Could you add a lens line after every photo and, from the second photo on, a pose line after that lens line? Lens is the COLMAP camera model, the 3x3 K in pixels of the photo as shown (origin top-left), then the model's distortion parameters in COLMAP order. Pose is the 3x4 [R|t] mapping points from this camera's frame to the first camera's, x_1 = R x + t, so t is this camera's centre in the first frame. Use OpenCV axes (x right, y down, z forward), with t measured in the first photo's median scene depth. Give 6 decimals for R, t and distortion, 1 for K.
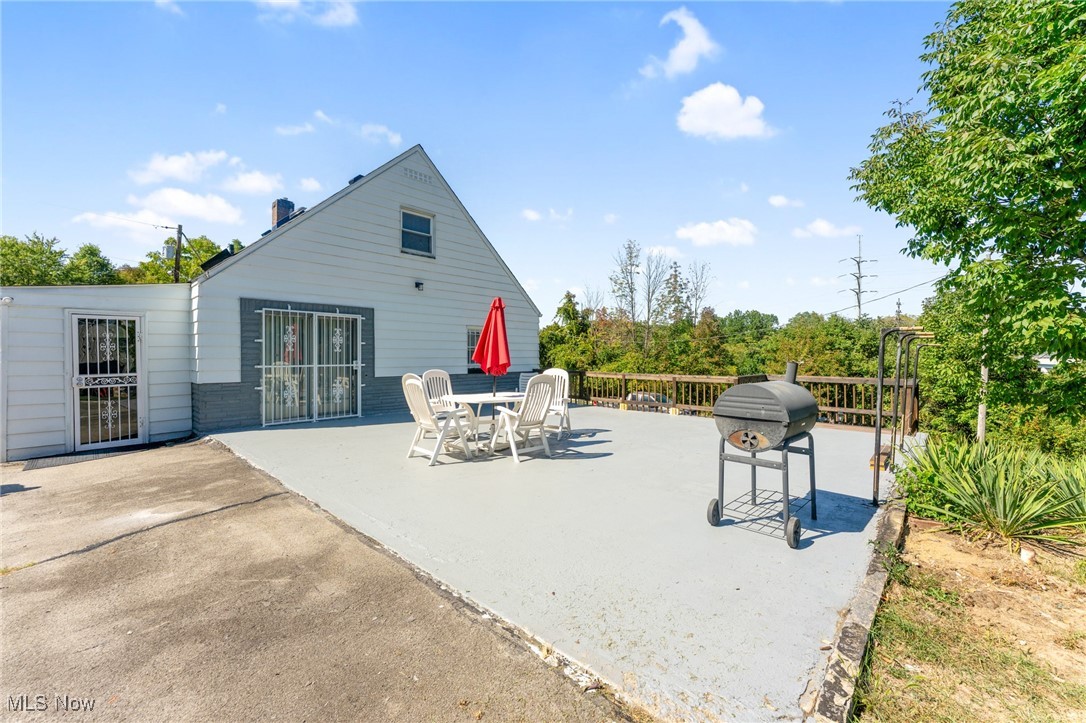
lens RADIAL K [[446.8, 0, 542.3], [0, 446.8, 364.1], [0, 0, 1]] dist [-0.002386, -0.000411]
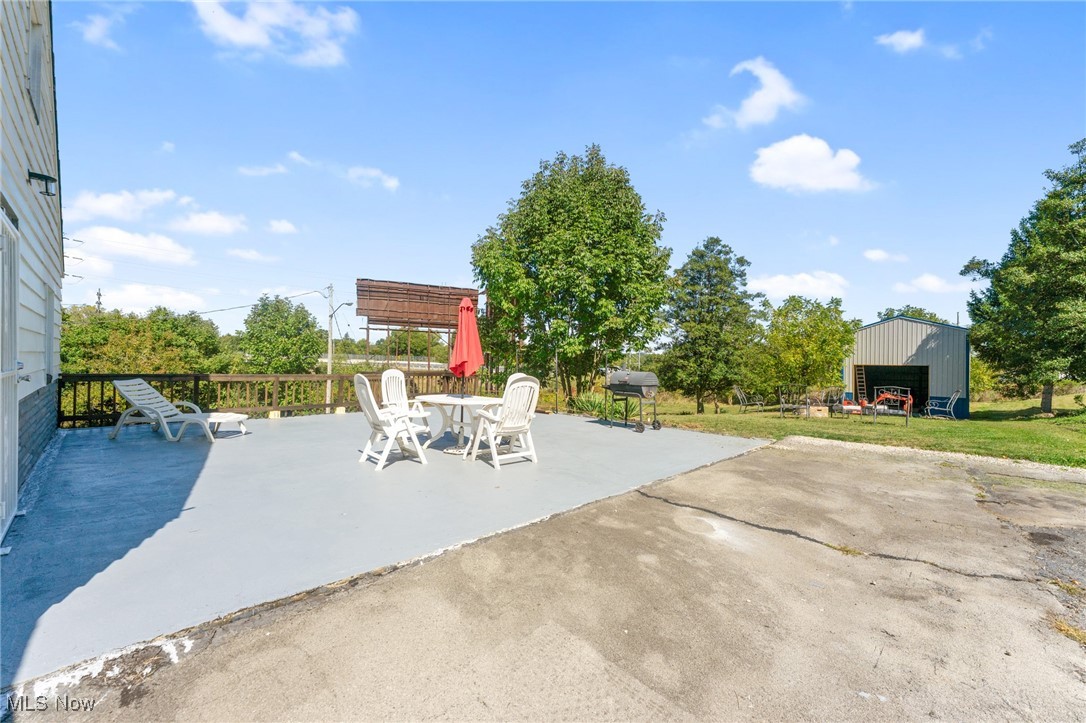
lens RADIAL K [[446.8, 0, 542.3], [0, 446.8, 364.1], [0, 0, 1]] dist [-0.002386, -0.000411]
pose [[0.024699, -0.008796, 0.999656, -0.787167], [-0.000644, 0.999961, 0.008815, -0.008173], [-0.999695, -0.000861, 0.024692, 0.581390]]
